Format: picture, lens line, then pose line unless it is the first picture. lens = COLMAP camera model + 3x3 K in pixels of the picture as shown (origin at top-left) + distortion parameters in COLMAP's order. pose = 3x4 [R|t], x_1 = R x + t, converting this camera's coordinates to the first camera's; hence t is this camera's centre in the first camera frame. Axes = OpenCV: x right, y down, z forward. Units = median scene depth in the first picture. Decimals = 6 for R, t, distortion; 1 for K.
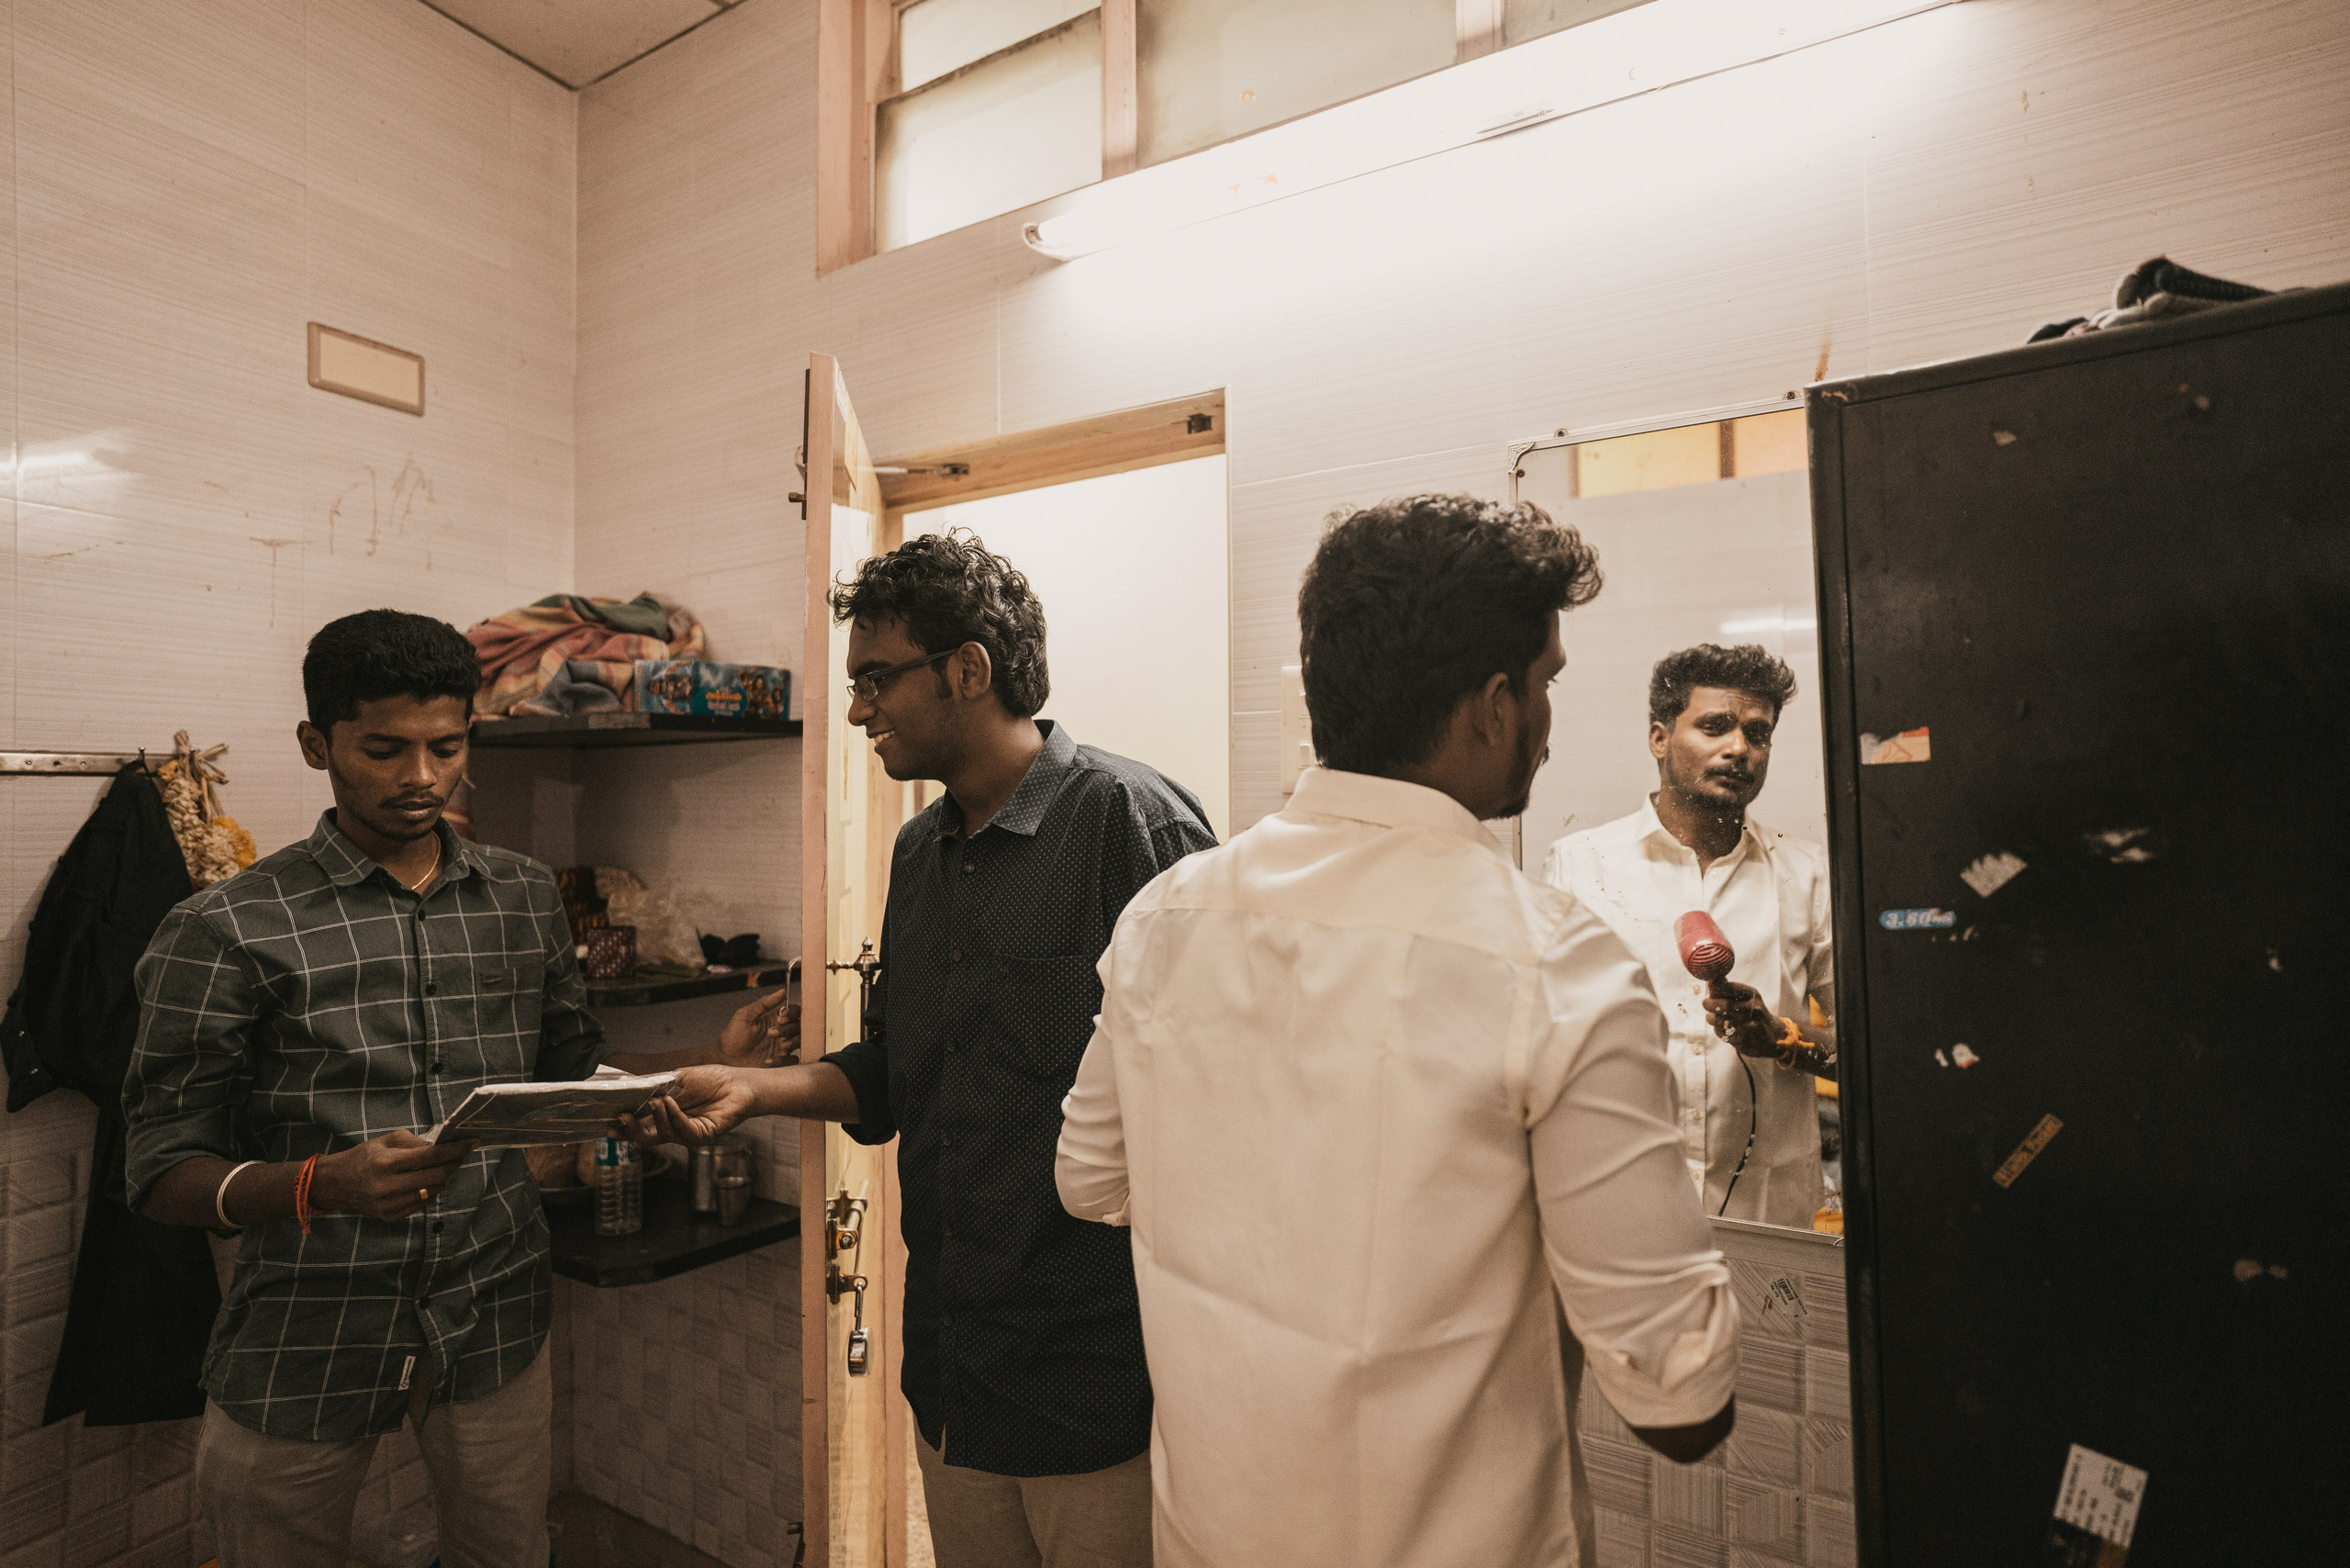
lens RADIAL K [[1314.2, 0, 1190.6], [0, 1314.2, 784.0], [0, 0, 1]] dist [-0.042094, 0.024466]
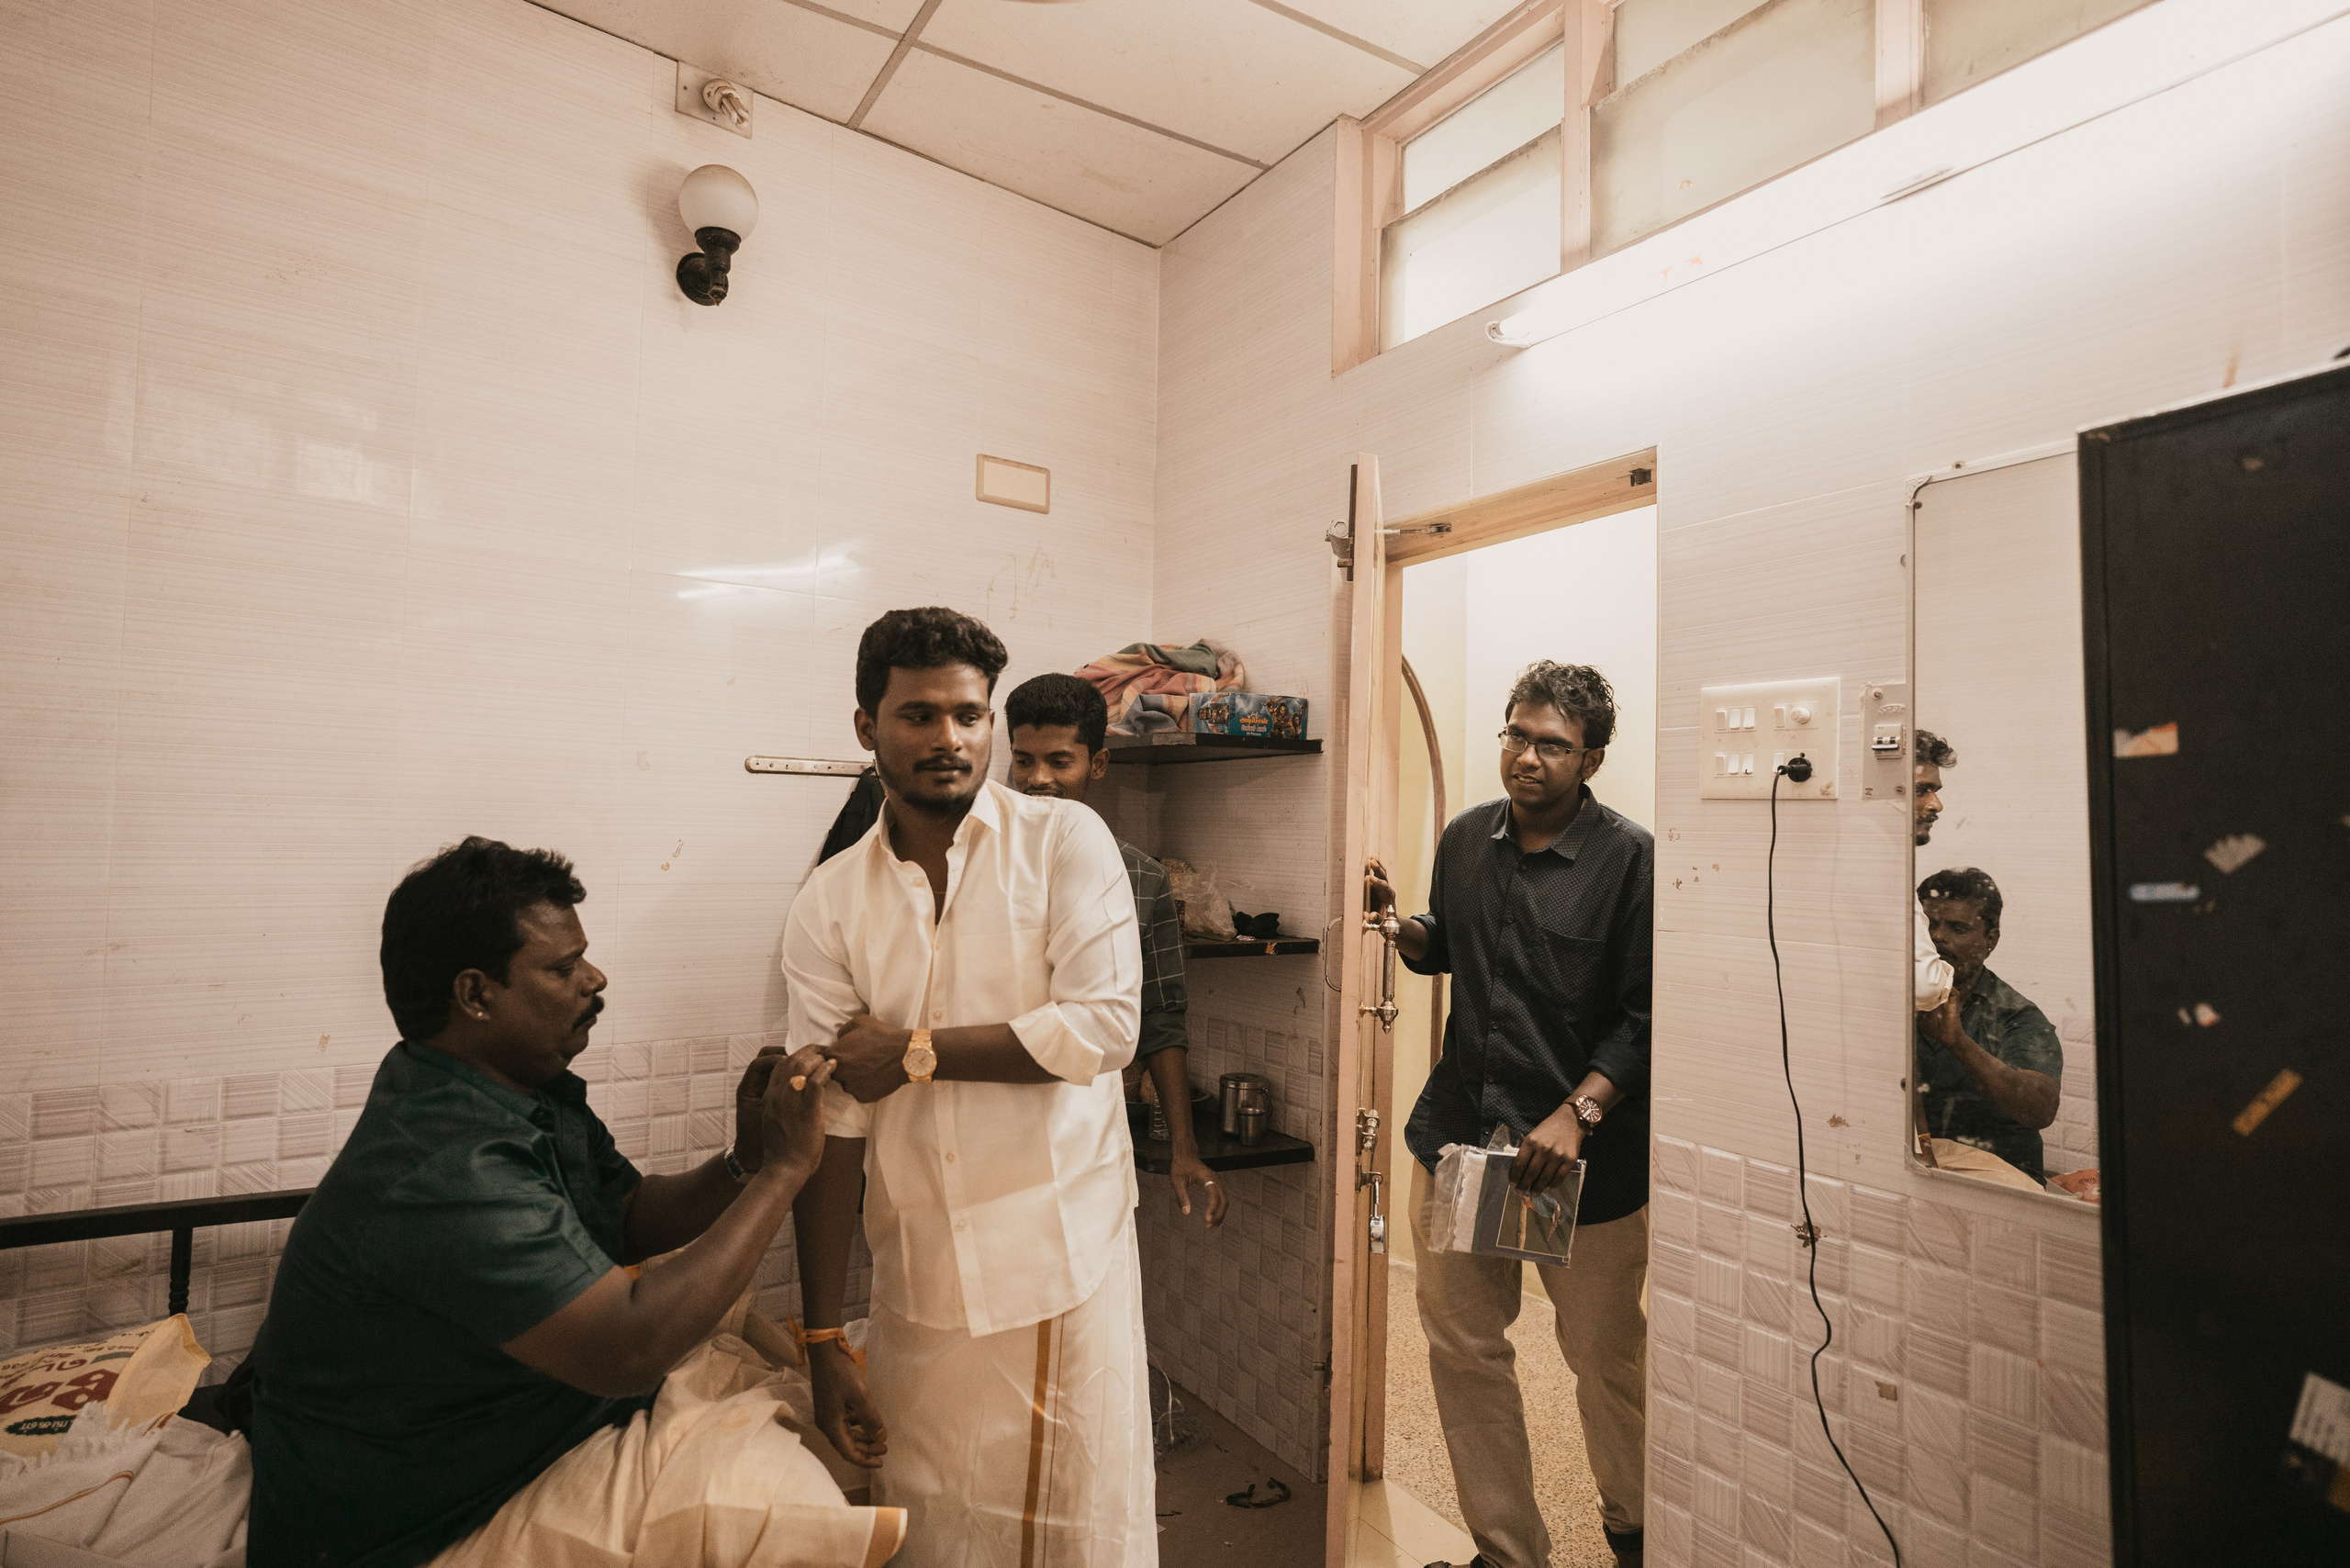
lens RADIAL K [[1314.2, 0, 1160.8], [0, 1314.2, 787.6], [0, 0, 1]] dist [-0.042094, 0.024466]
pose [[0.900246, 0.011911, -0.435219, 0.115378], [-0.022335, 0.999573, -0.018843, 0.023600], [0.434809, 0.026684, 0.900127, -0.177309]]
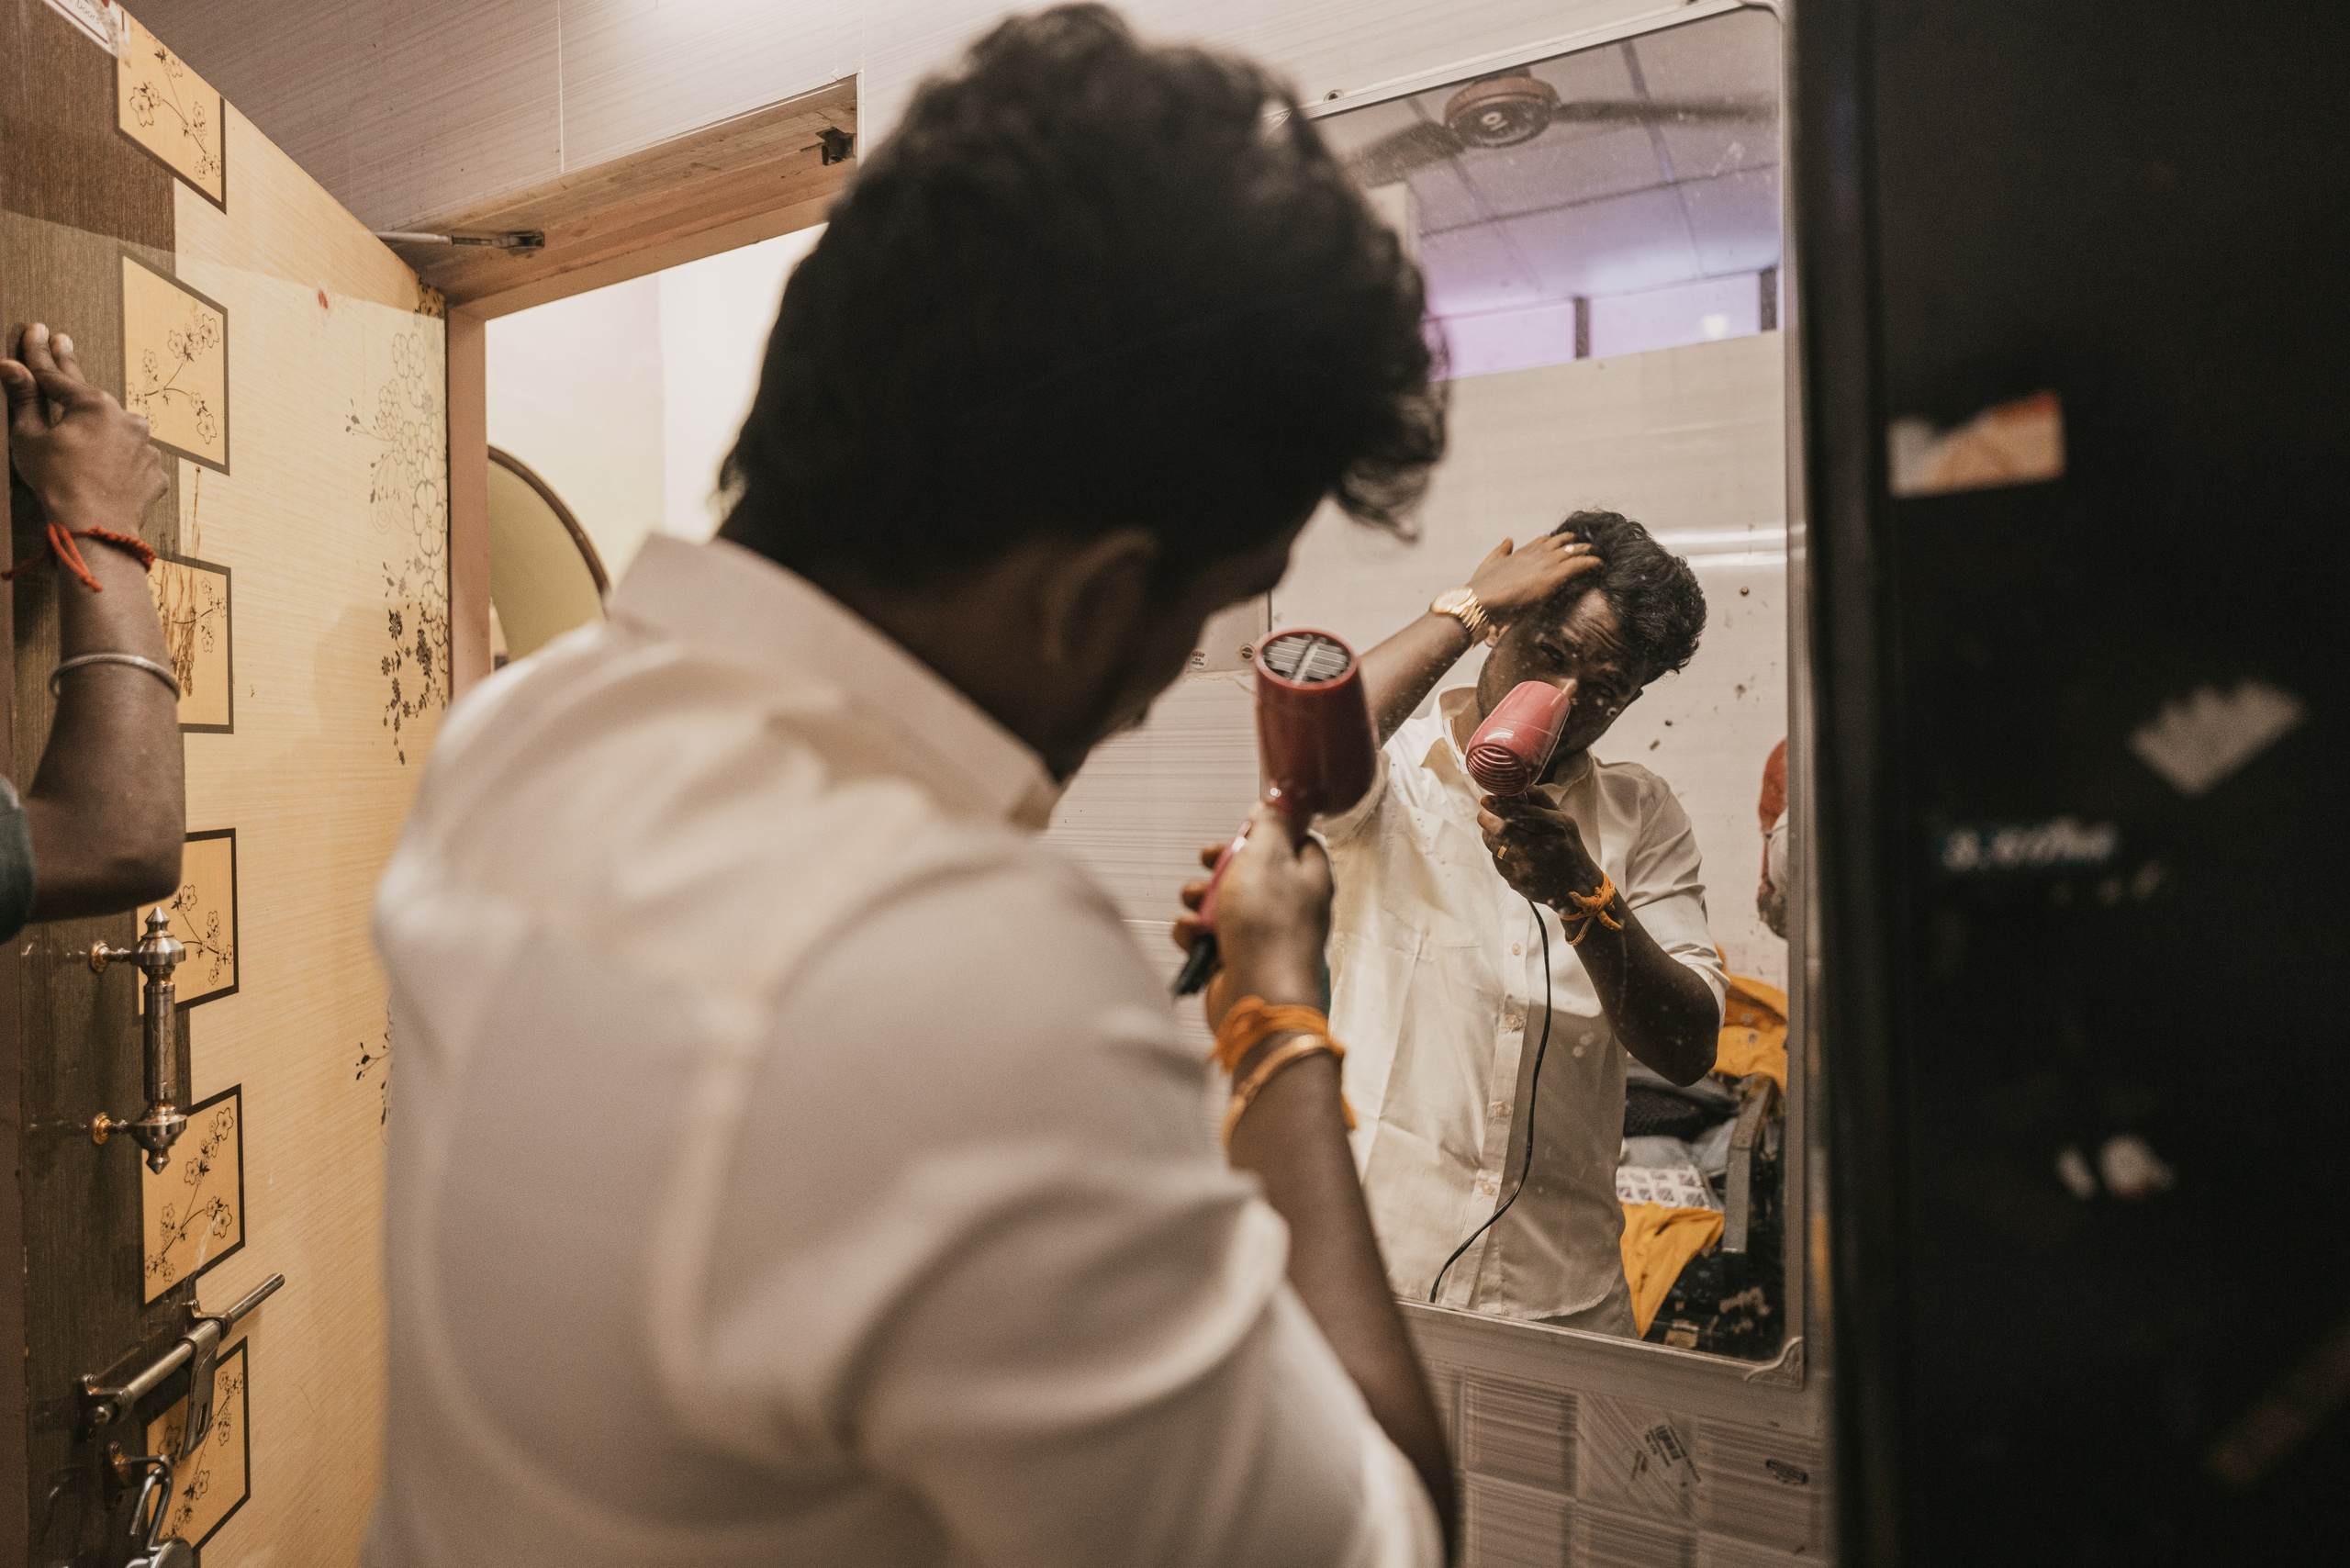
lens RADIAL K [[1314.2, 0, 1174.6], [0, 1314.2, 784.7], [0, 0, 1]] dist [-0.042094, 0.024466]
pose [[0.995799, -0.004809, 0.091444, 0.107192], [0.001465, 0.999329, 0.036595, 0.029876], [-0.091558, -0.036308, 0.995138, 0.266550]]
